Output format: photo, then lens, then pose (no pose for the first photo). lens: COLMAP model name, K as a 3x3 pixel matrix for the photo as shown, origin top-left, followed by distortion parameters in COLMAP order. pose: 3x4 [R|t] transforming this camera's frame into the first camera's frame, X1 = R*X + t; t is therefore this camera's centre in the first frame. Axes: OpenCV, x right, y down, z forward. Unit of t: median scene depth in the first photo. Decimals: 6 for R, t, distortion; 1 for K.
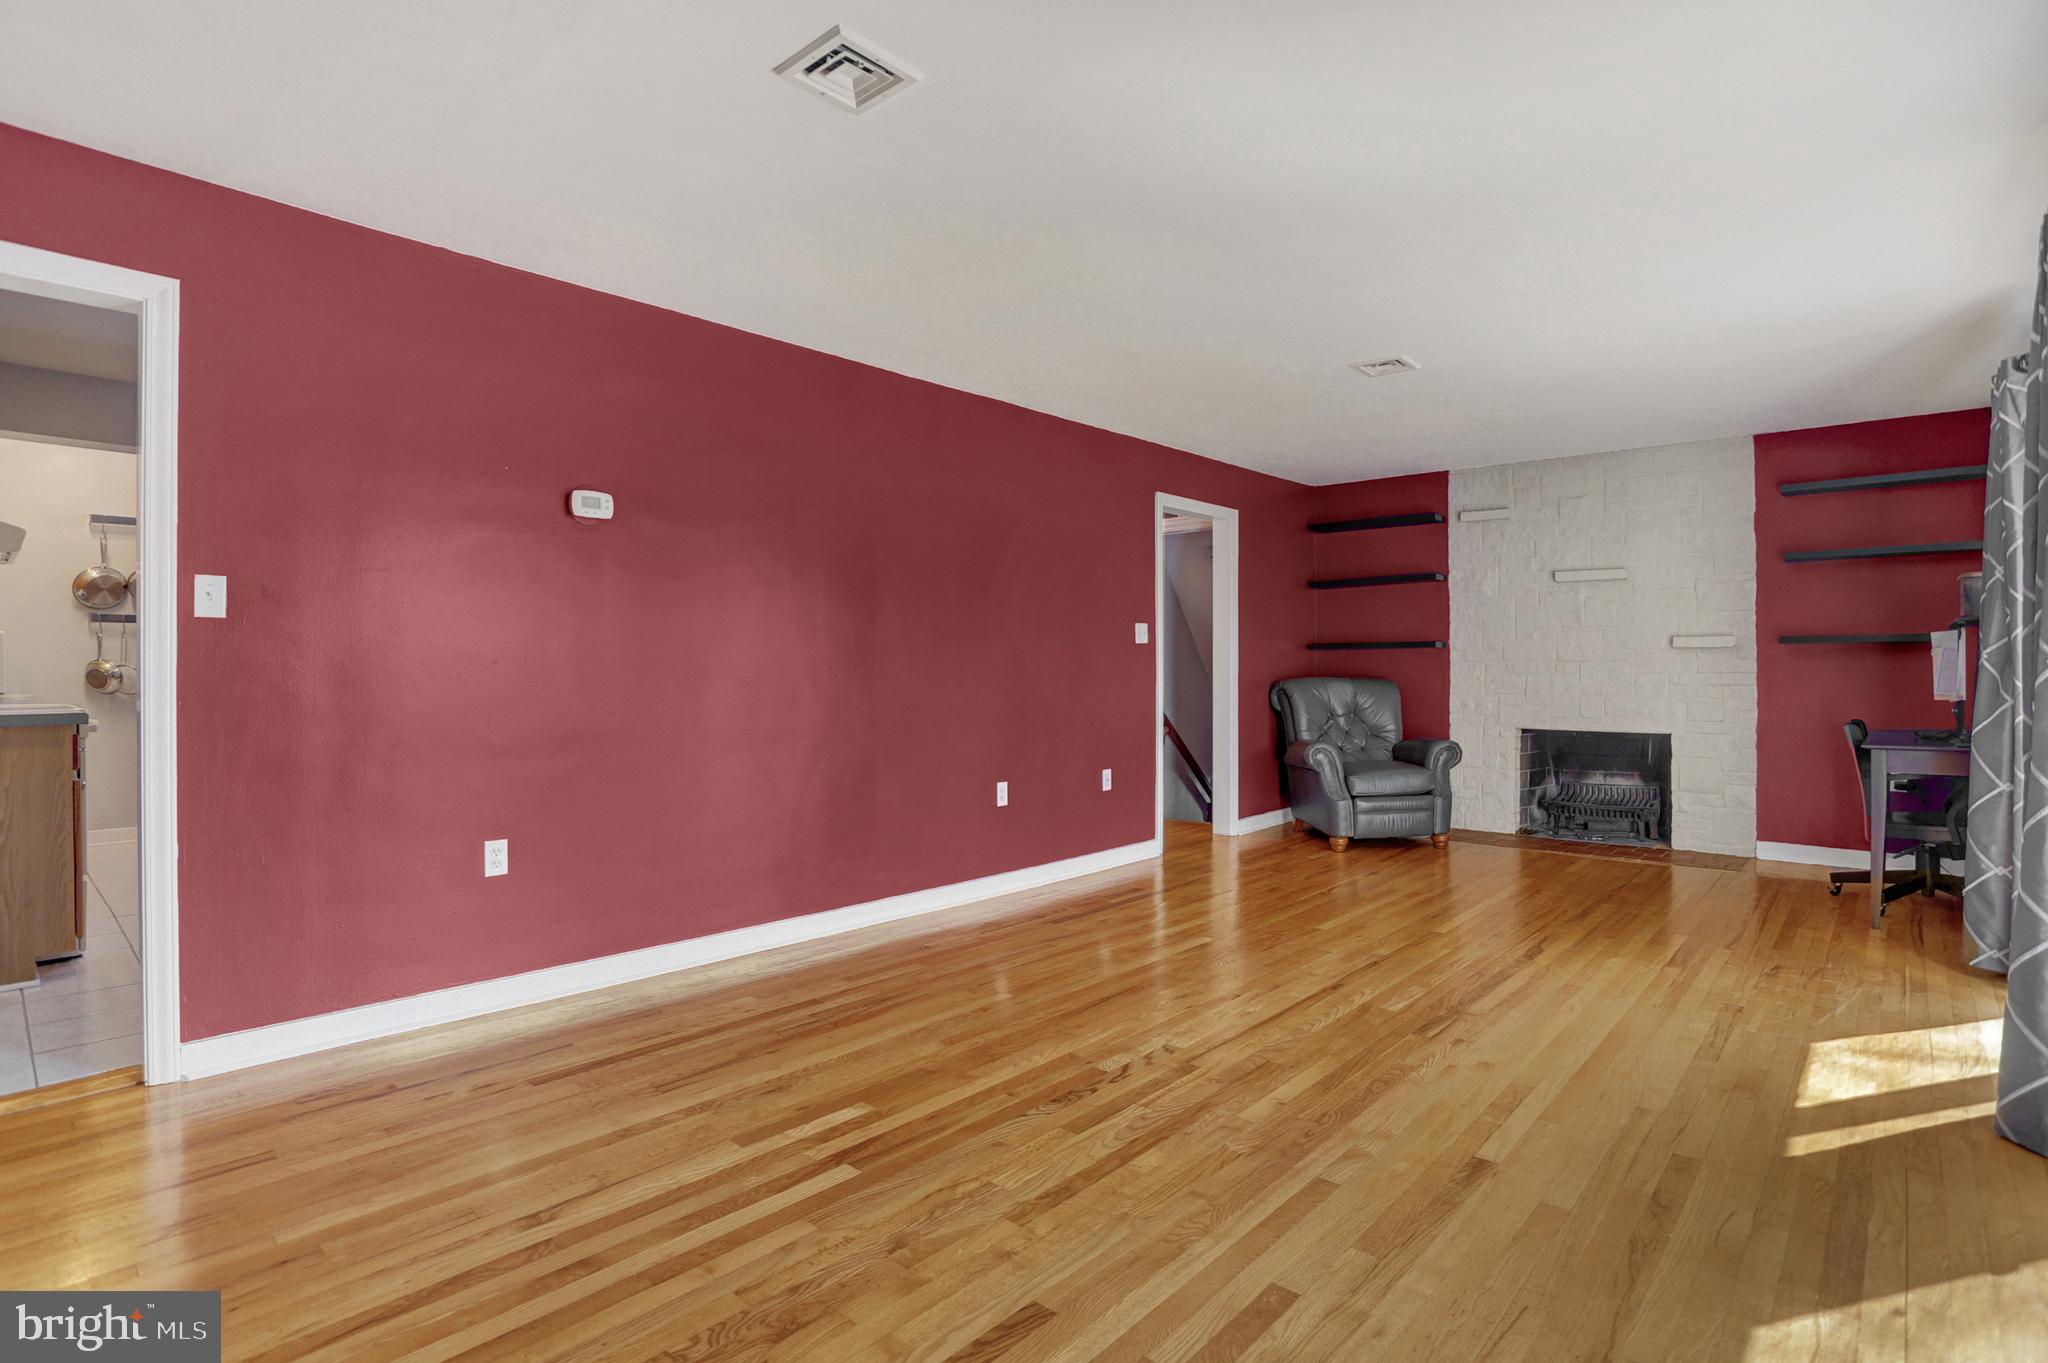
lens RADIAL K [[985.5, 0, 1014.8], [0, 985.5, 659.9], [0, 0, 1]] dist [-0.054489, -0.000003]
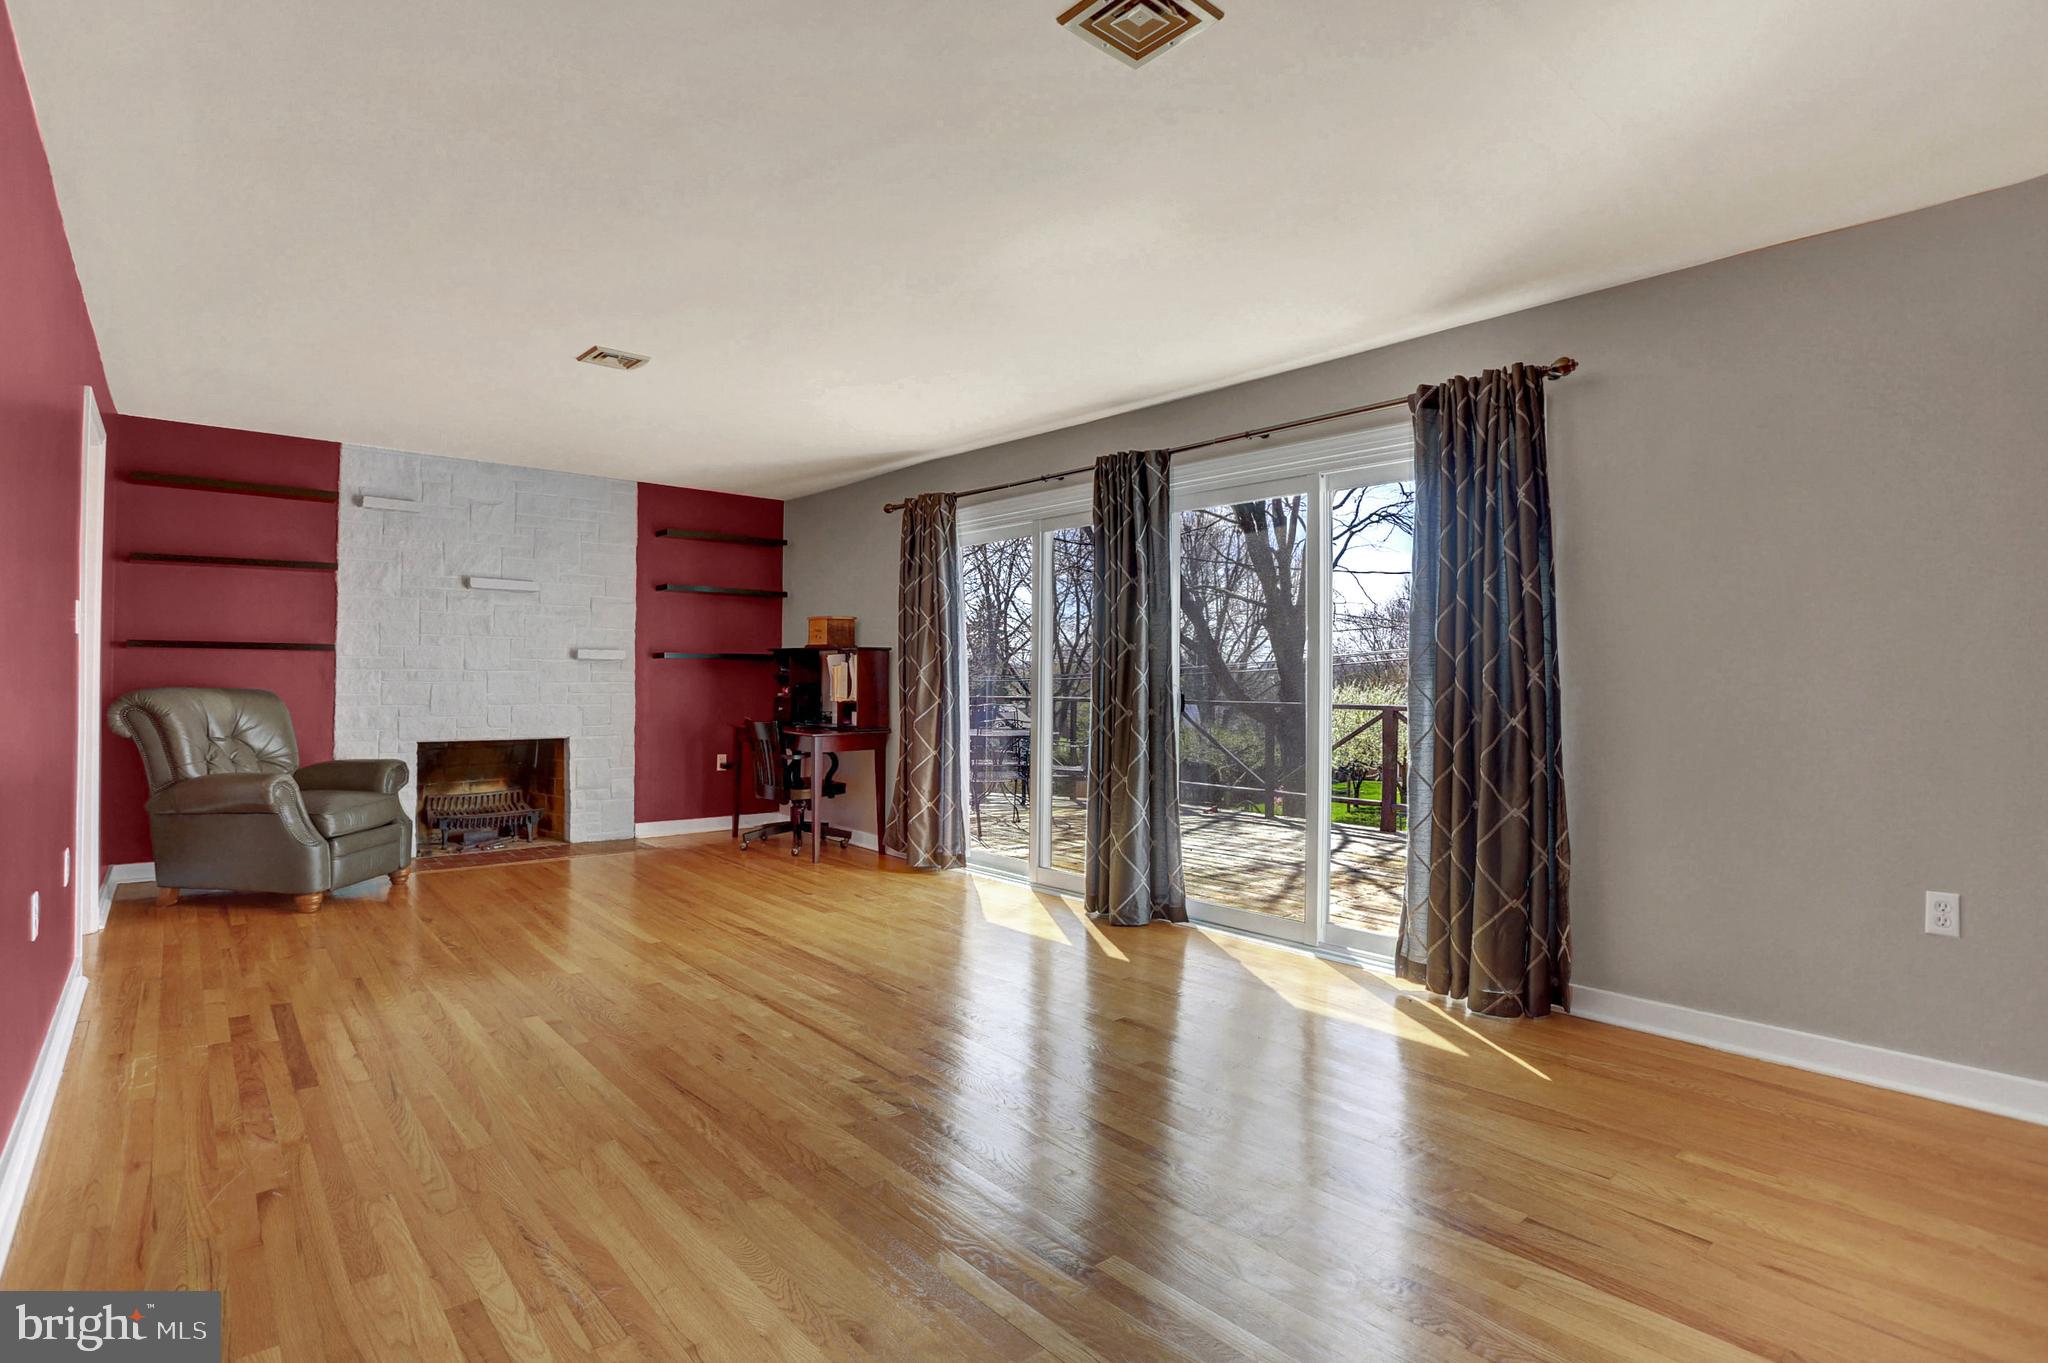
lens RADIAL K [[1011.3, 0, 1030.0], [0, 1011.3, 673.3], [0, 0, 1]] dist [-0.083229, 0.035871]
pose [[0.120101, 0.006283, 0.992742, -0.390456], [-0.014799, 0.999880, -0.004538, 0.001090], [-0.992651, -0.014147, 0.120180, 0.358728]]
